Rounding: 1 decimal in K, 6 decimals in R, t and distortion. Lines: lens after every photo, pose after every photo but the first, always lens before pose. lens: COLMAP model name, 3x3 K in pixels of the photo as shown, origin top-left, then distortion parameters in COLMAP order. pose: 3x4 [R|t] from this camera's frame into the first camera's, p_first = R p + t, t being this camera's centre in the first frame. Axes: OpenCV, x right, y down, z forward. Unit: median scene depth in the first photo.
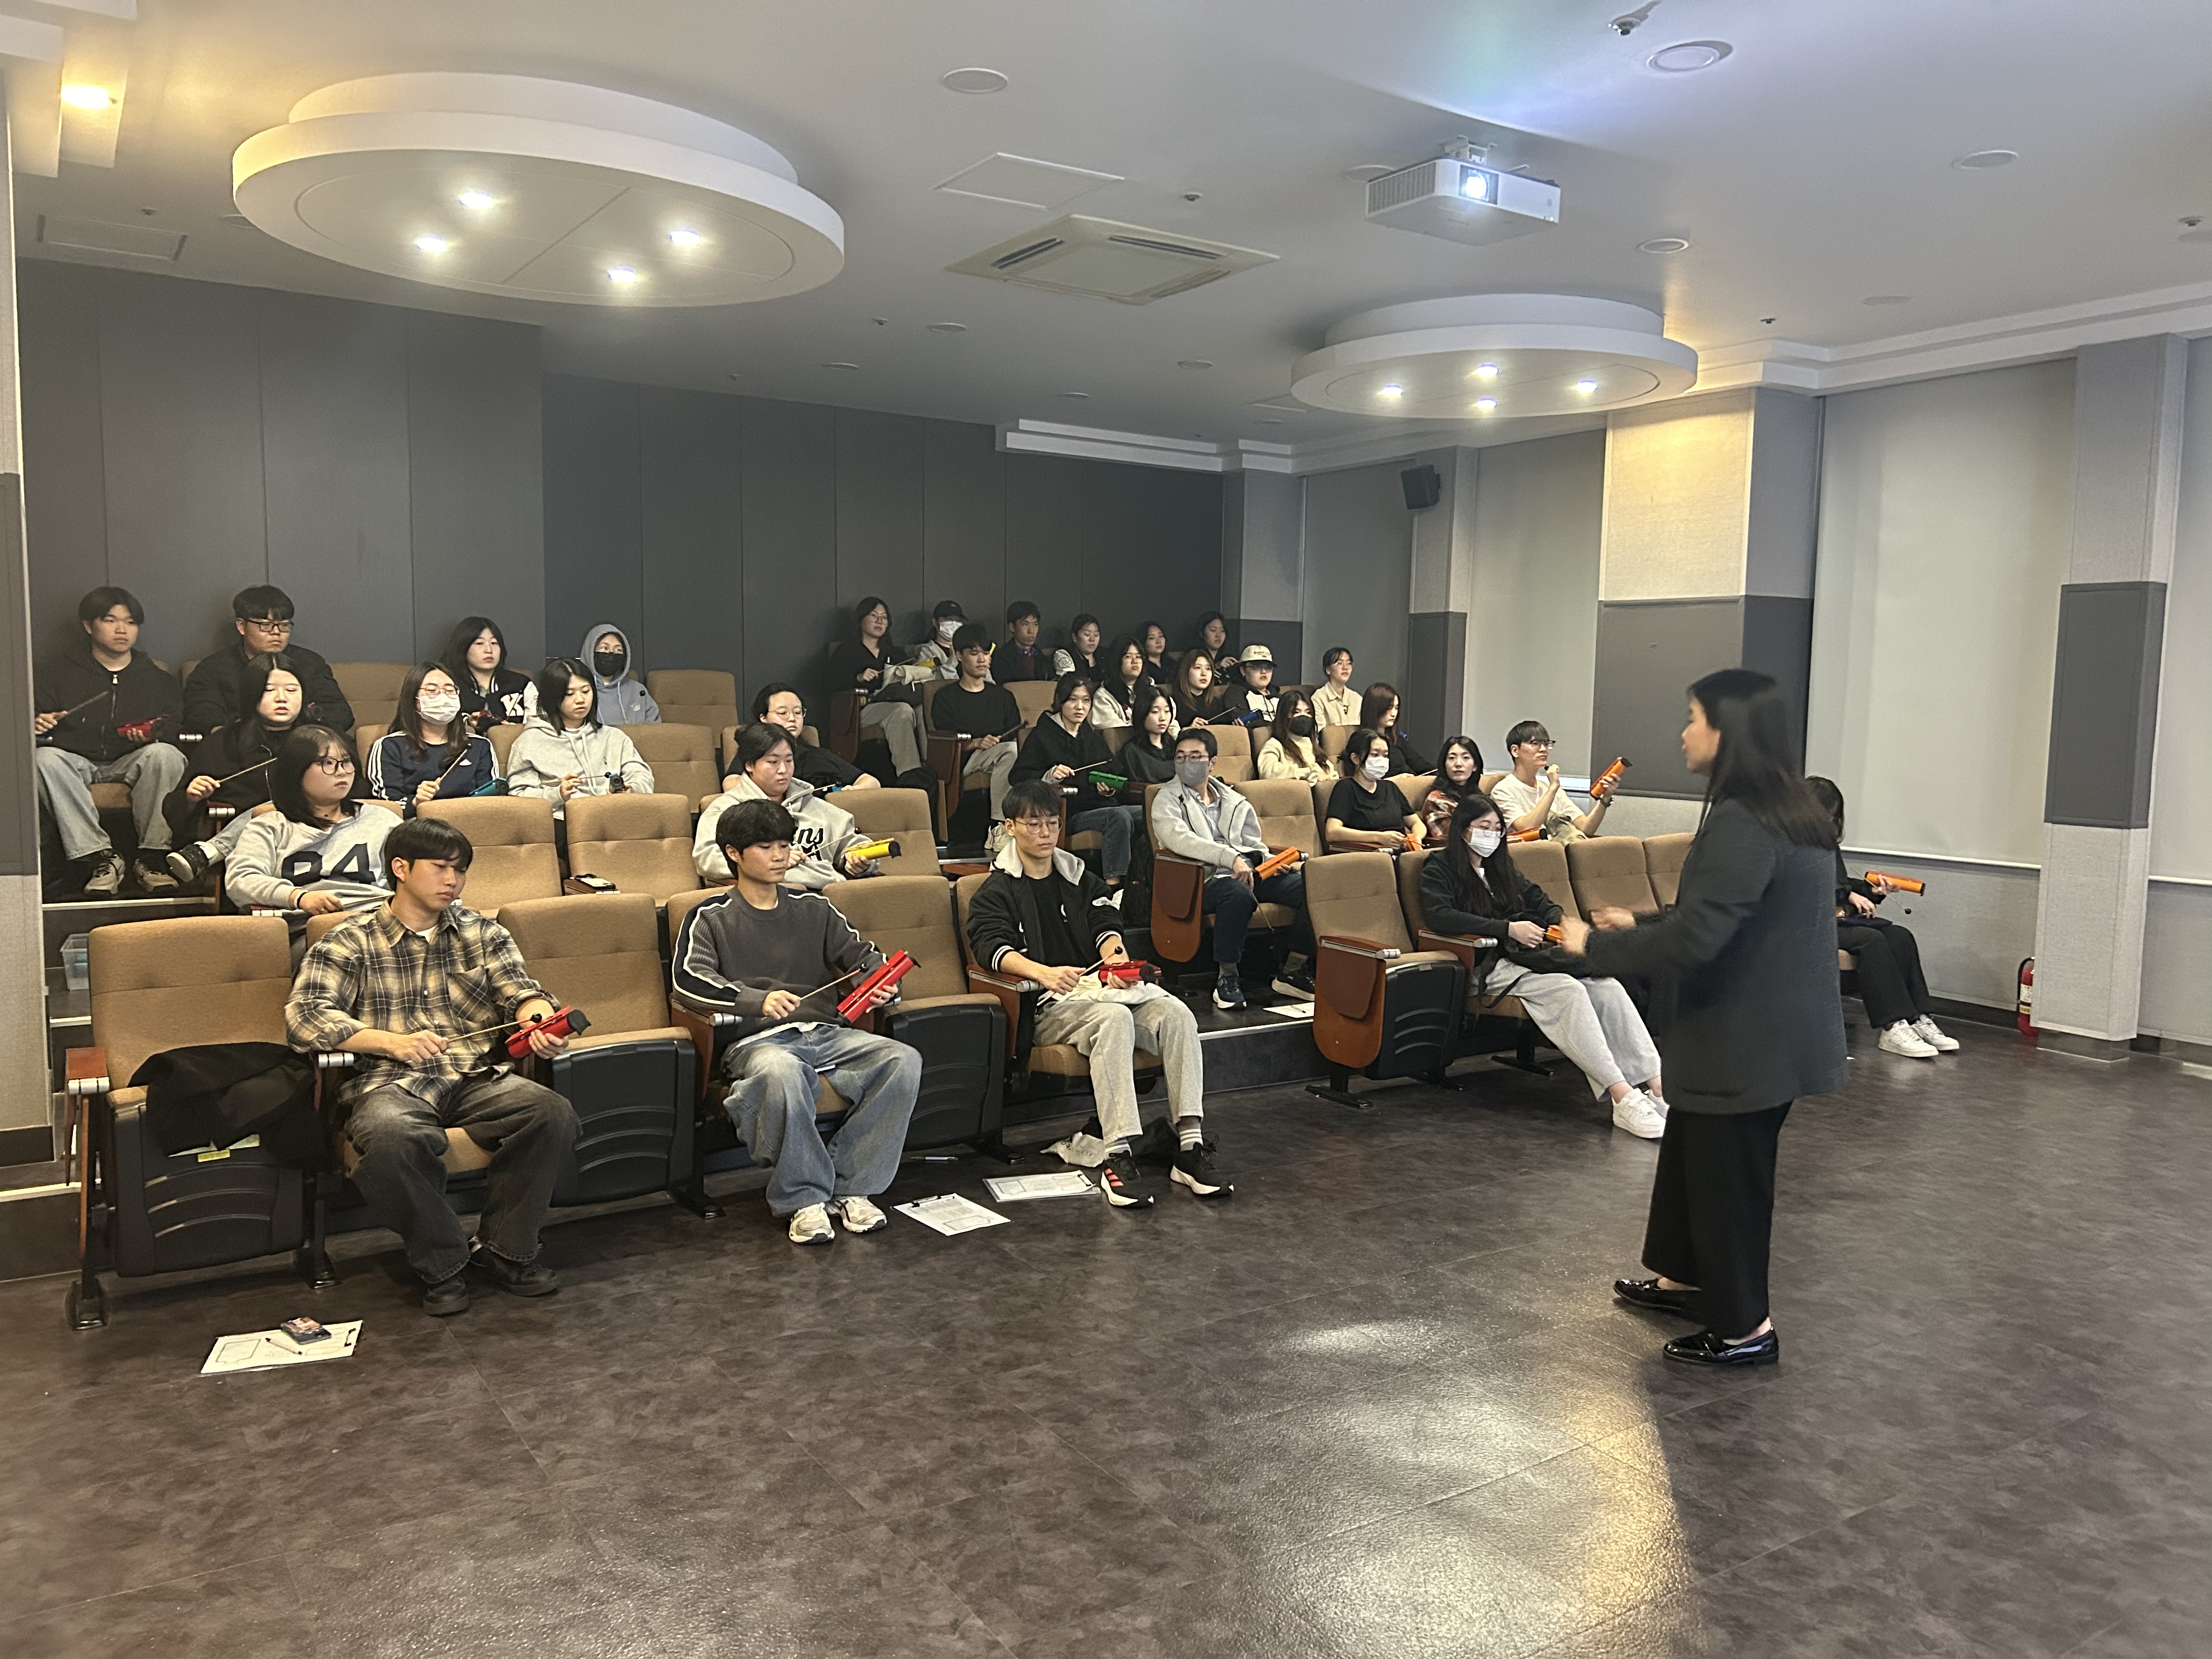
lens RADIAL K [[1581.6, 0, 1118.2], [0, 1581.6, 838.6], [0, 0, 1]] dist [0.068821, -0.073444]
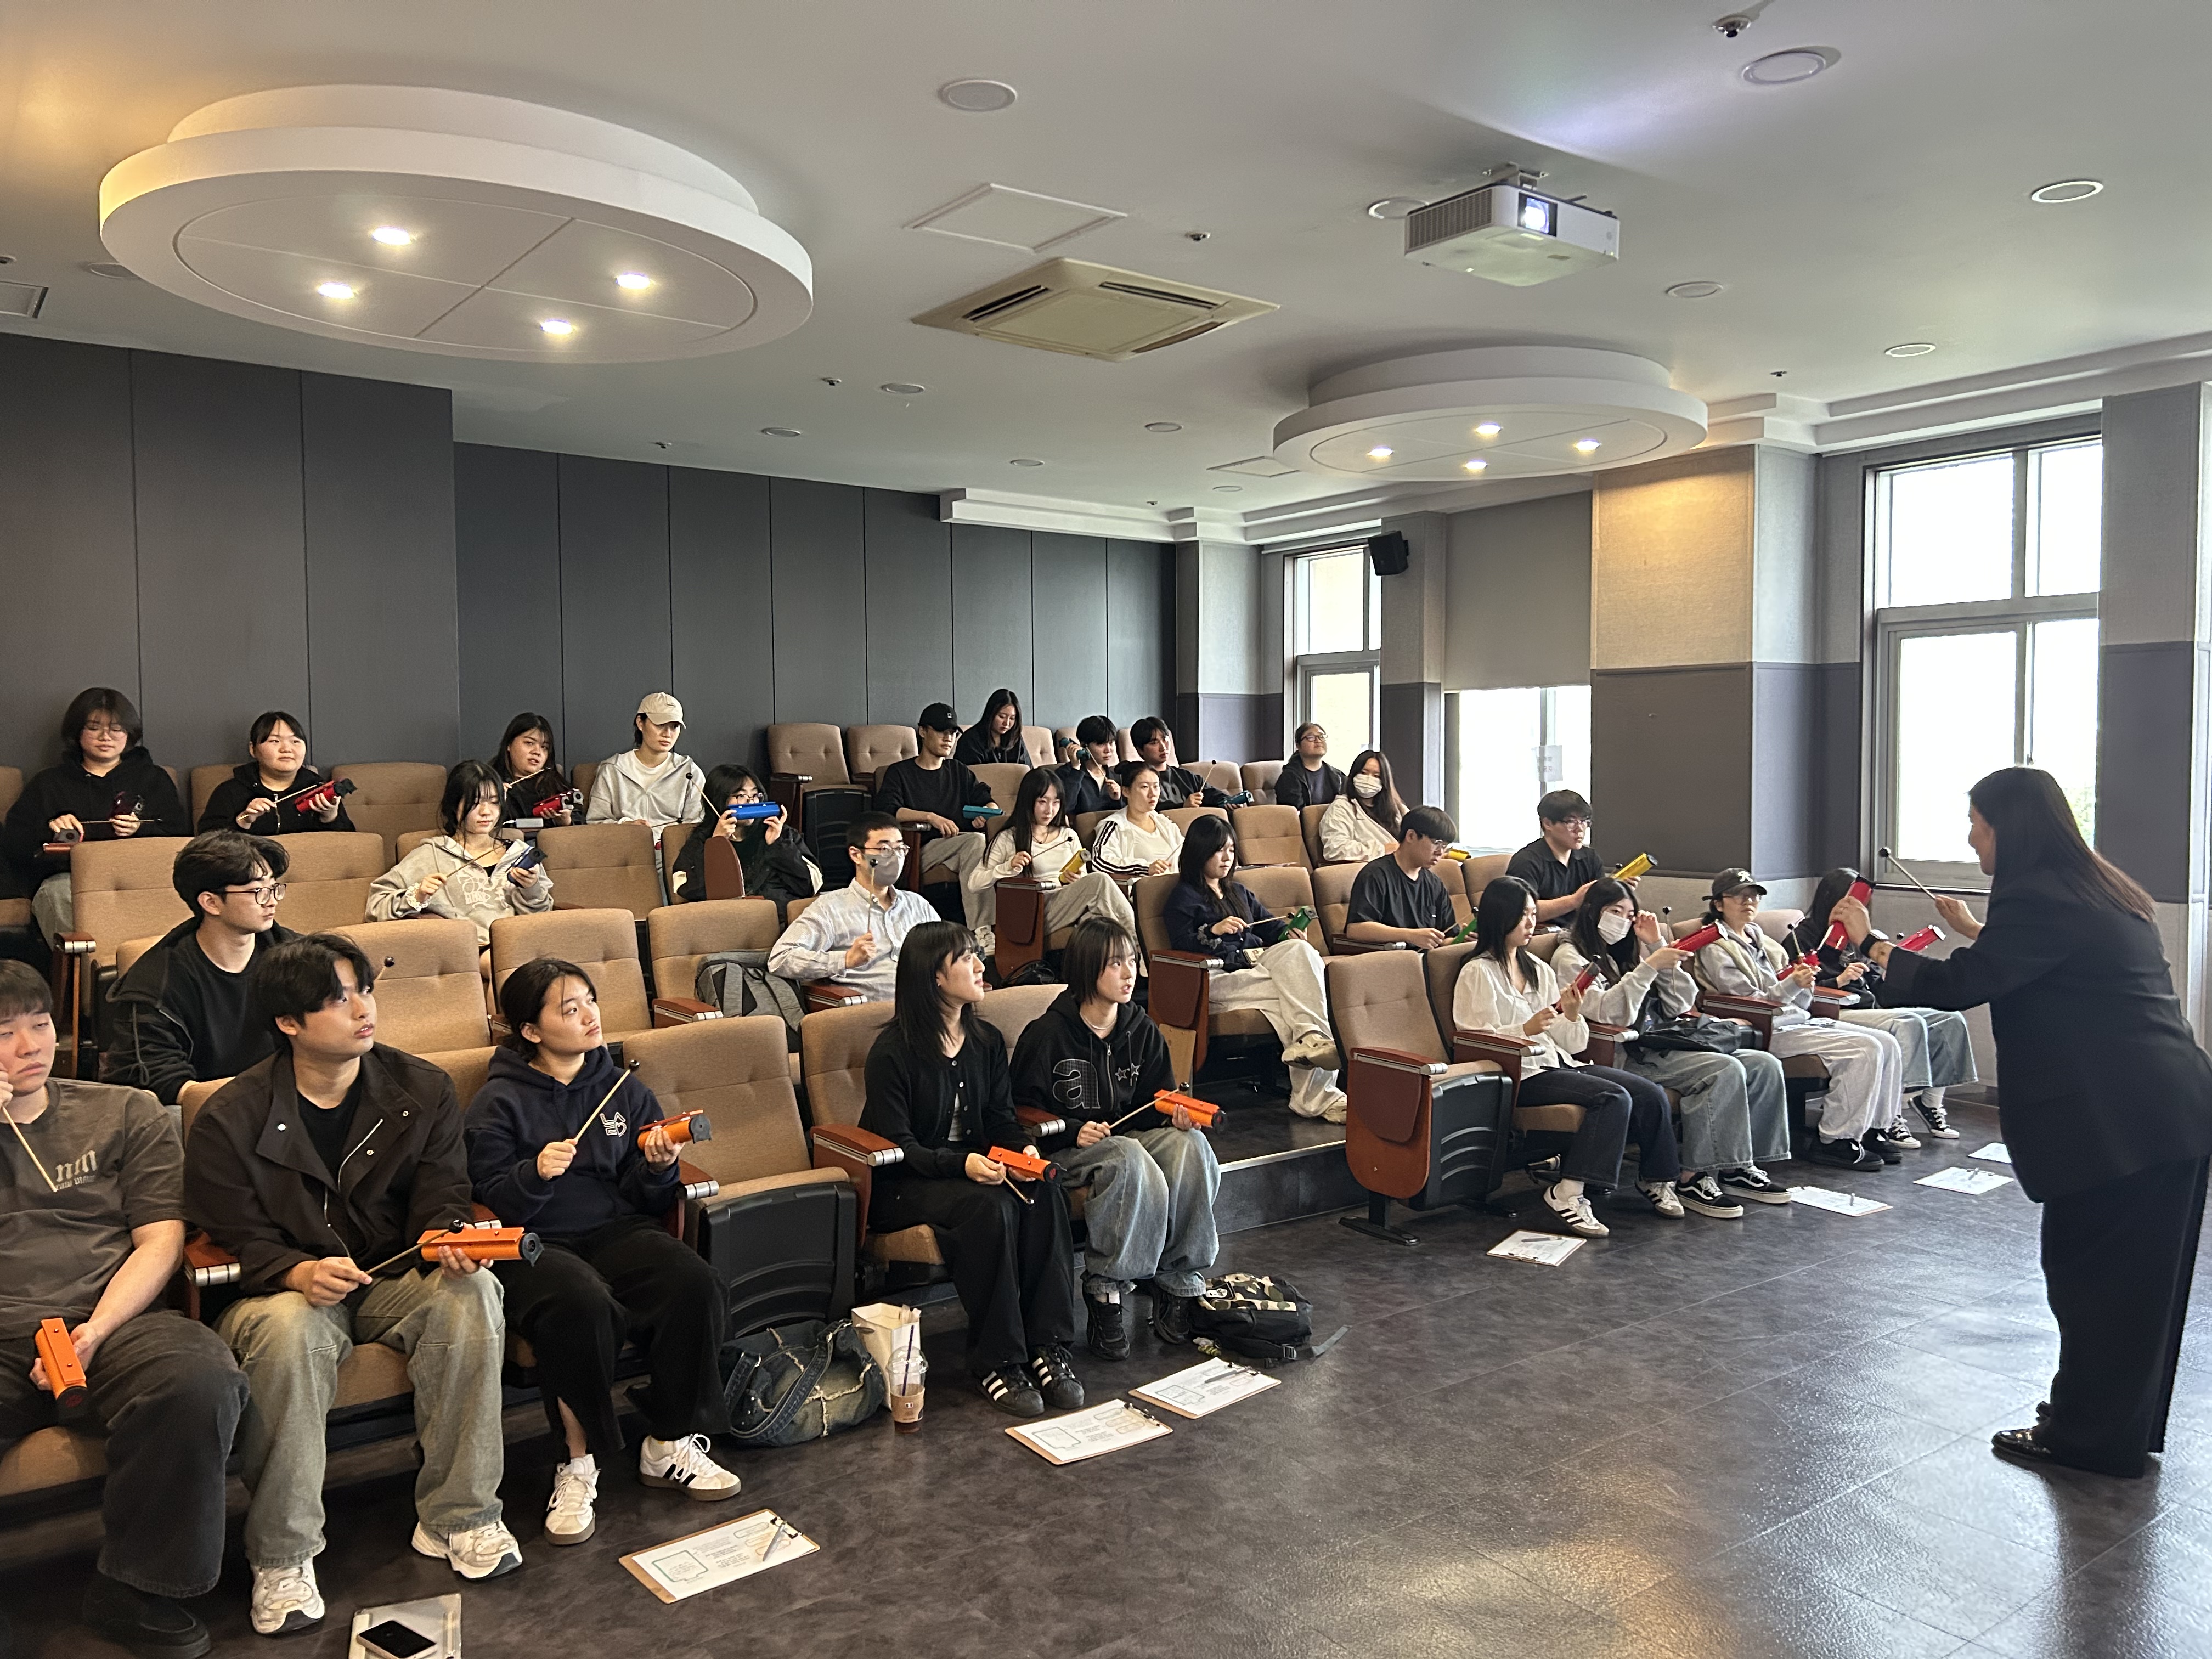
lens RADIAL K [[1578.8, 0, 1106.0], [0, 1578.8, 829.5], [0, 0, 1]] dist [0.065240, -0.072261]
pose [[0.998263, -0.022608, 0.054411, -0.093158], [0.025296, 0.998467, -0.049230, -0.035852], [-0.053214, 0.050521, 0.997304, 0.182490]]
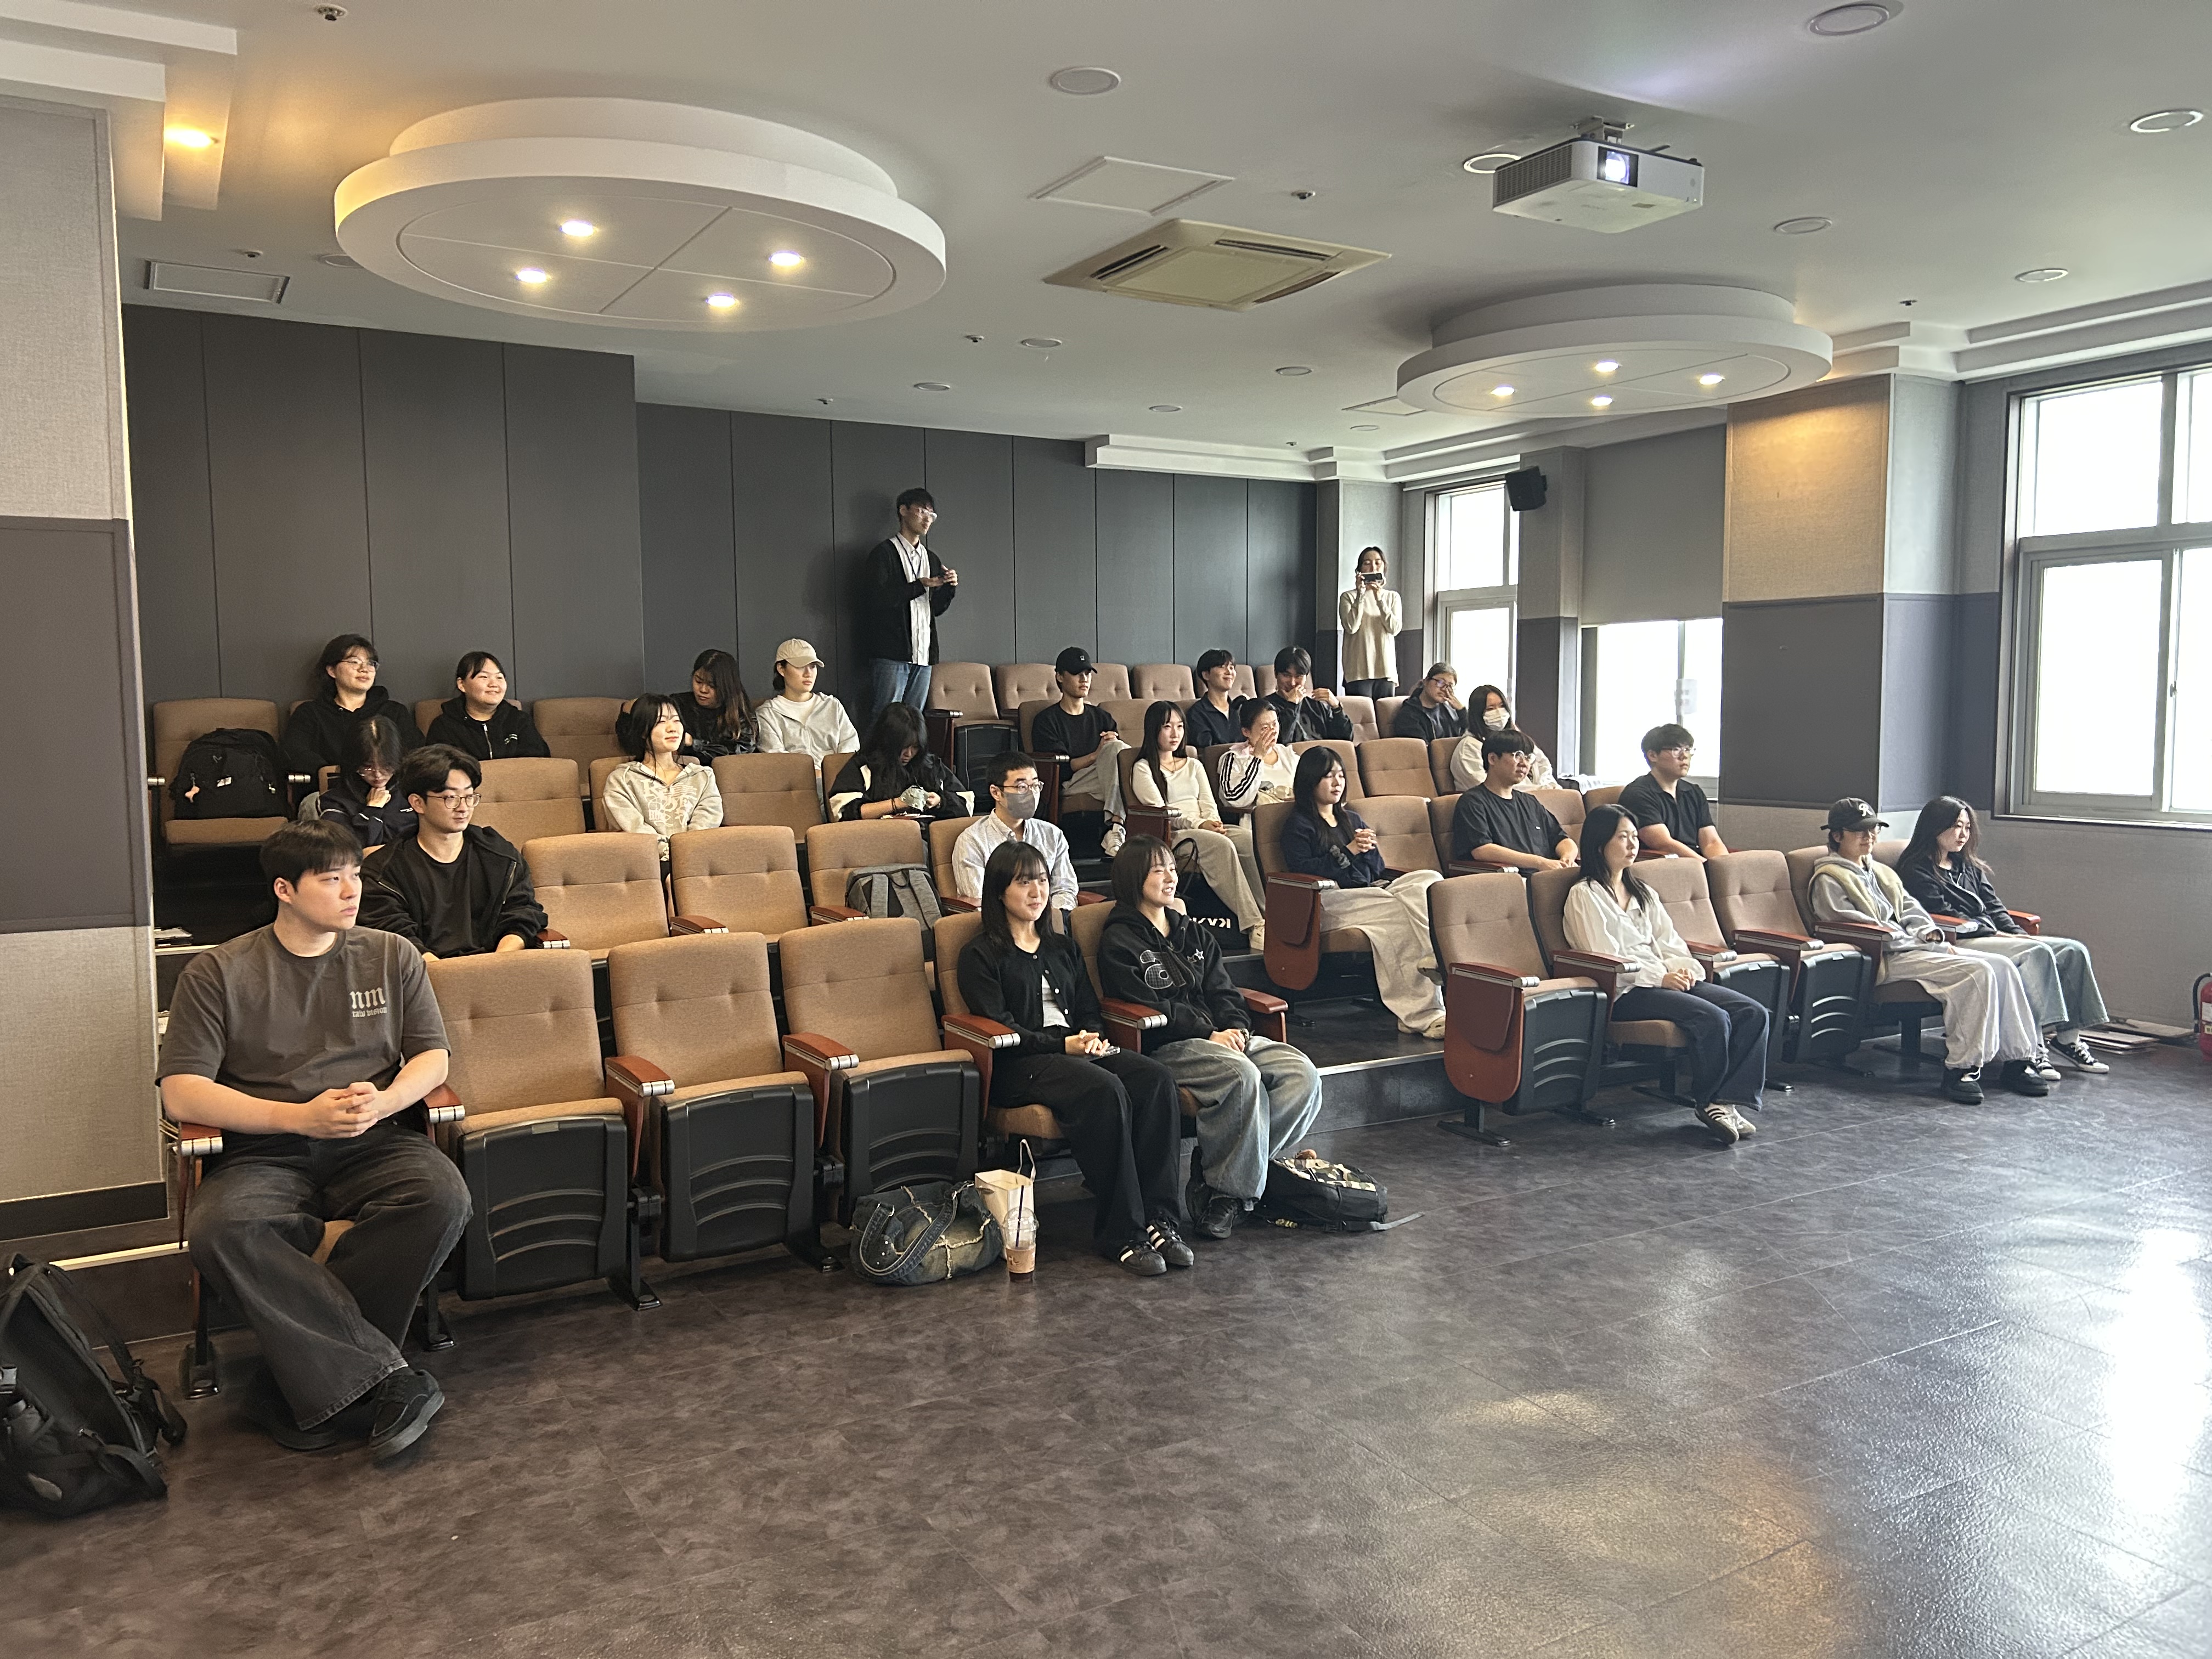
lens RADIAL K [[1578.8, 0, 1106.0], [0, 1578.8, 829.5], [0, 0, 1]] dist [0.065240, -0.072261]
pose [[0.998294, -0.017998, -0.055545, -0.039564], [0.017206, 0.999744, -0.014700, -0.013449], [0.055795, 0.013719, 0.998348, 0.065899]]
